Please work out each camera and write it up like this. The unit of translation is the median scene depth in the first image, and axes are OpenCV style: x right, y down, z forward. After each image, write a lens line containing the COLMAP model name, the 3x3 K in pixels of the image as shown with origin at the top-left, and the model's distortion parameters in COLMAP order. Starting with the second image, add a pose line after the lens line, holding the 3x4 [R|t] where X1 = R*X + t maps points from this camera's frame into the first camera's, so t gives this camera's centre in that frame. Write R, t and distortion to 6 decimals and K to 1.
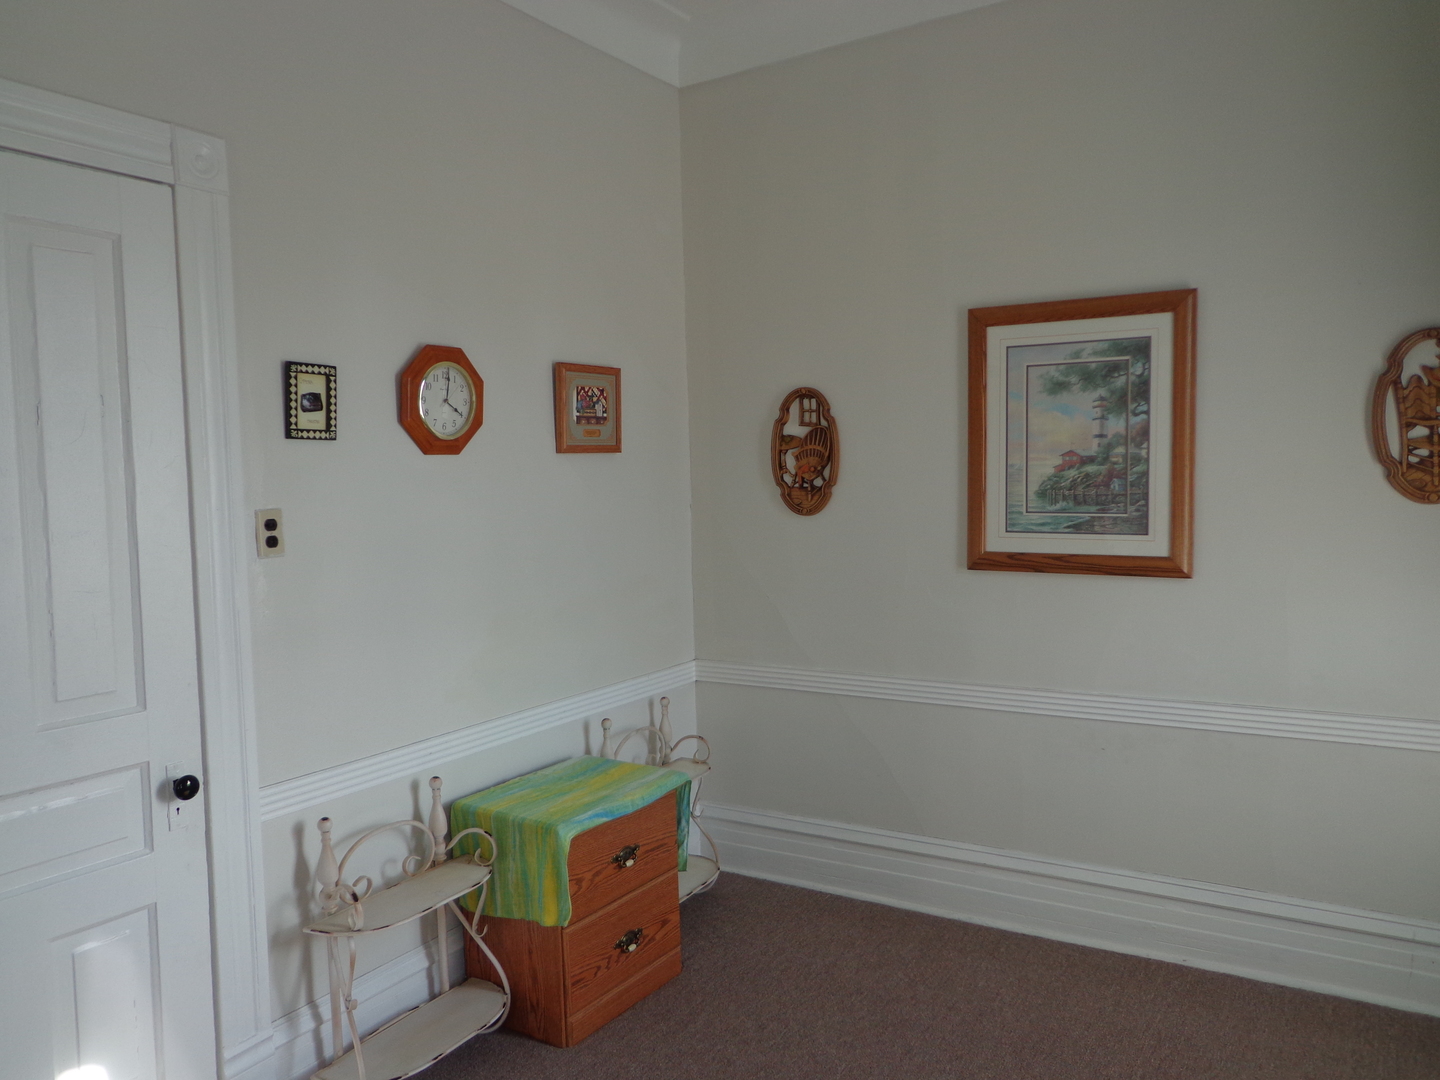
lens RADIAL K [[1081.3, 0, 715.3], [0, 1081.3, 540.0], [0, 0, 1]] dist [0.022449, 0.002715]
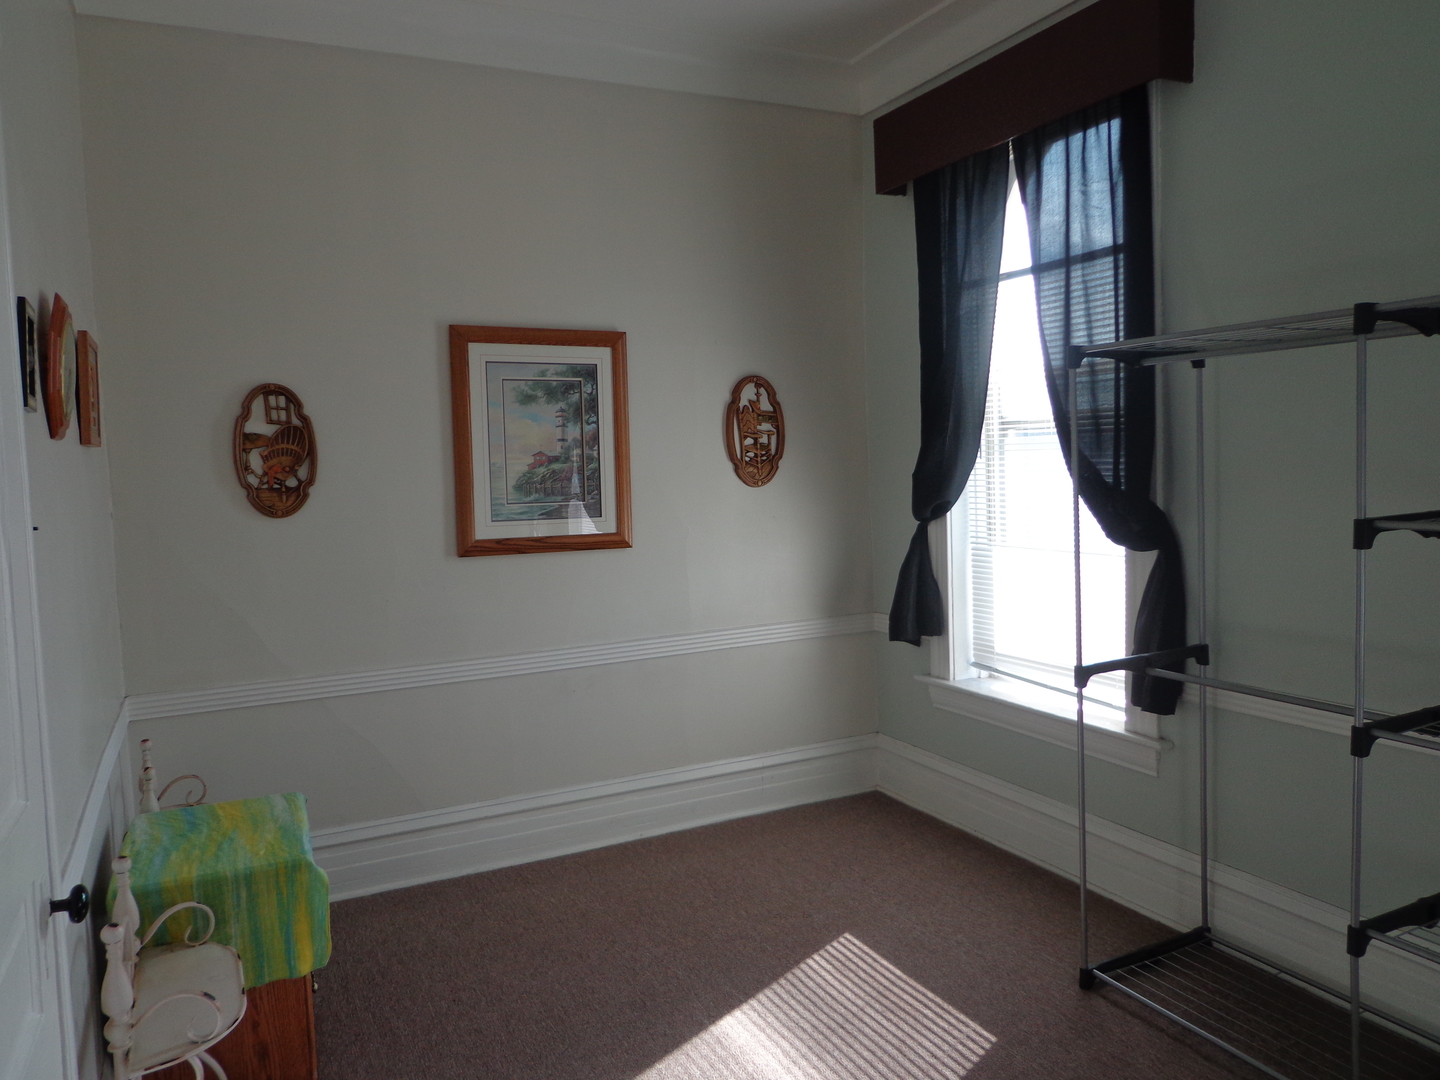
lens RADIAL K [[1081.3, 0, 715.8], [0, 1081.3, 537.1], [0, 0, 1]] dist [0.022449, 0.002715]
pose [[0.526396, -0.050199, 0.848756, -0.612225], [0.075607, 0.997065, 0.012079, 0.013721], [-0.846871, 0.057813, 0.528646, 0.197249]]
